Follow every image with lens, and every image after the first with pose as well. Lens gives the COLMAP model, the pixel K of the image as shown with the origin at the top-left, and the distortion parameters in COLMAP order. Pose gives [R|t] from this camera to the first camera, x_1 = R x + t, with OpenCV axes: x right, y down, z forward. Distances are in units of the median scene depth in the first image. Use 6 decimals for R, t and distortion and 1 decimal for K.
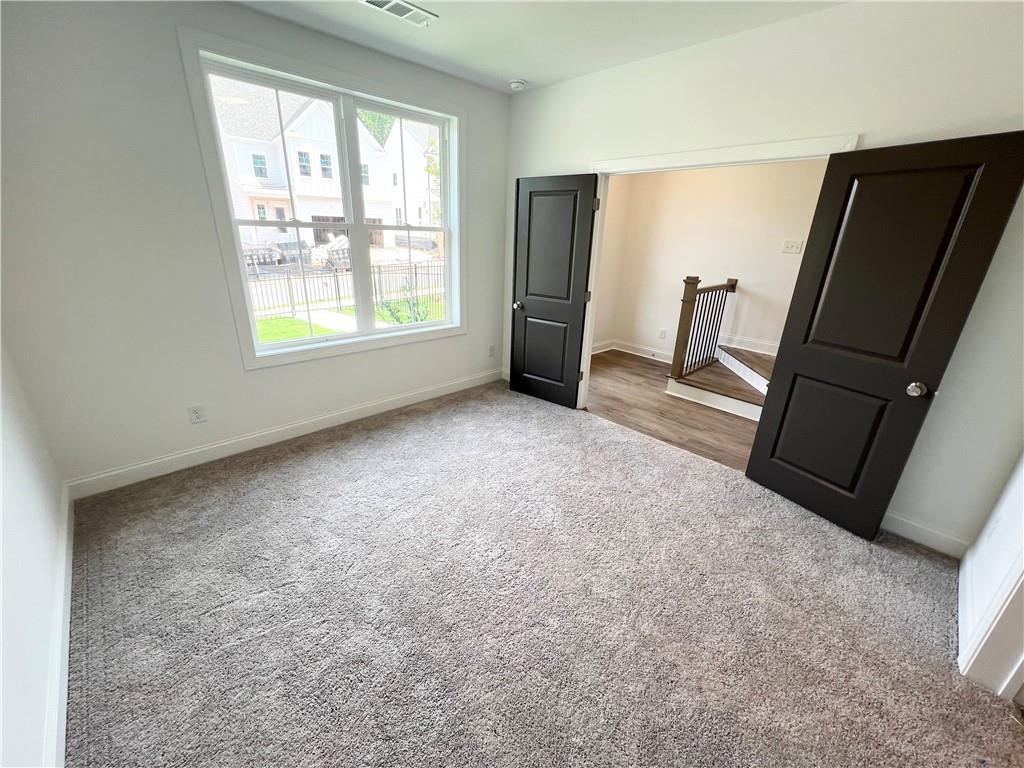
lens RADIAL K [[412.1, 0, 512.9], [0, 412.1, 386.4], [0, 0, 1]] dist [-0.001366, 0.000262]
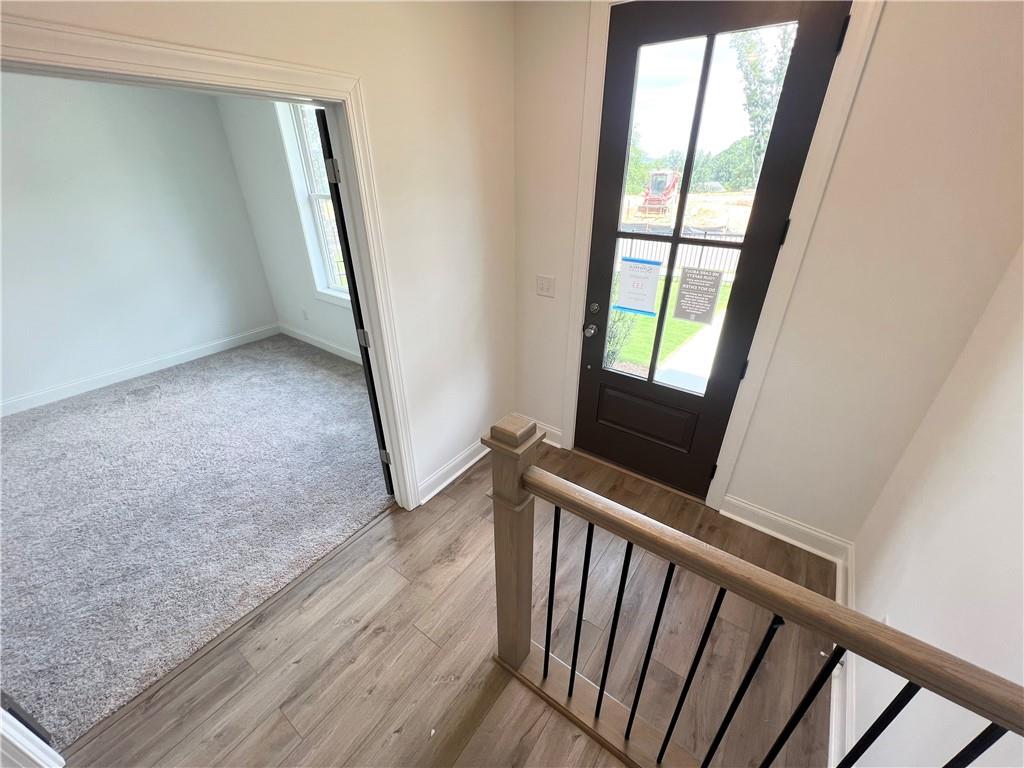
lens RADIAL K [[412.1, 0, 512.9], [0, 412.1, 386.4], [0, 0, 1]] dist [-0.001366, 0.000262]
pose [[0.178819, 0.437036, -0.881489, 0.732016], [-0.339441, 0.868325, 0.361650, -0.424743], [0.923474, 0.234544, 0.303621, 1.005979]]
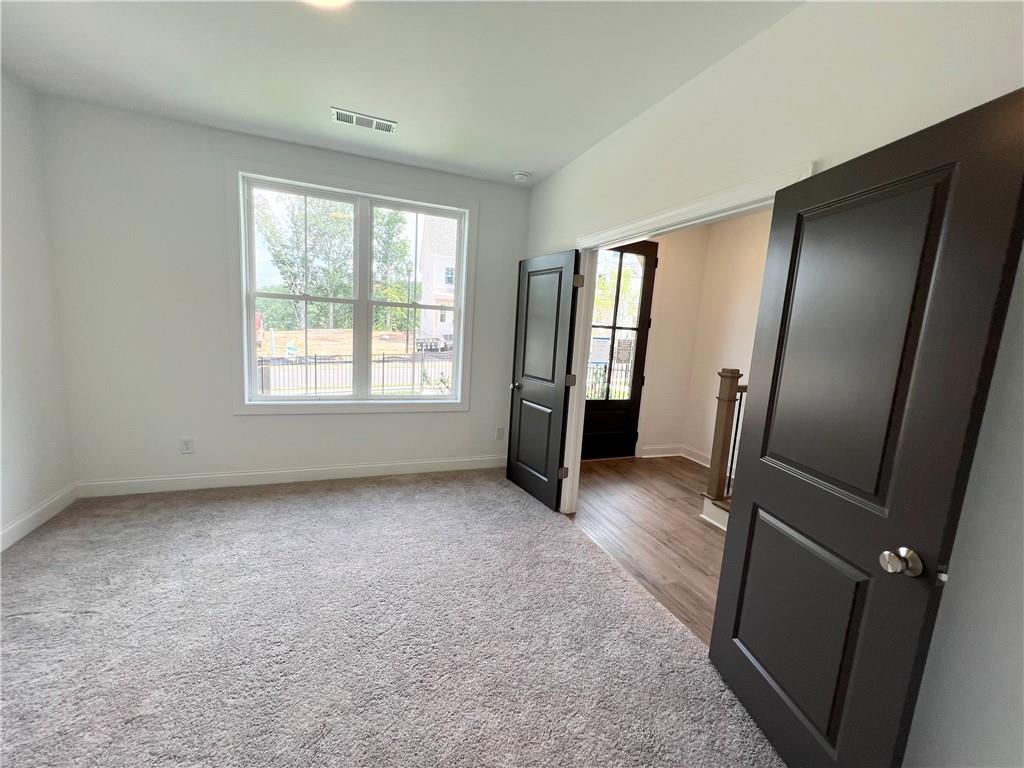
lens RADIAL K [[412.1, 0, 512.9], [0, 412.1, 386.4], [0, 0, 1]] dist [-0.001366, 0.000262]
pose [[0.922867, 0.079616, -0.376800, 0.388156], [-0.163530, 0.966824, -0.196236, -0.013364], [0.348676, 0.242718, 0.905270, 0.165534]]
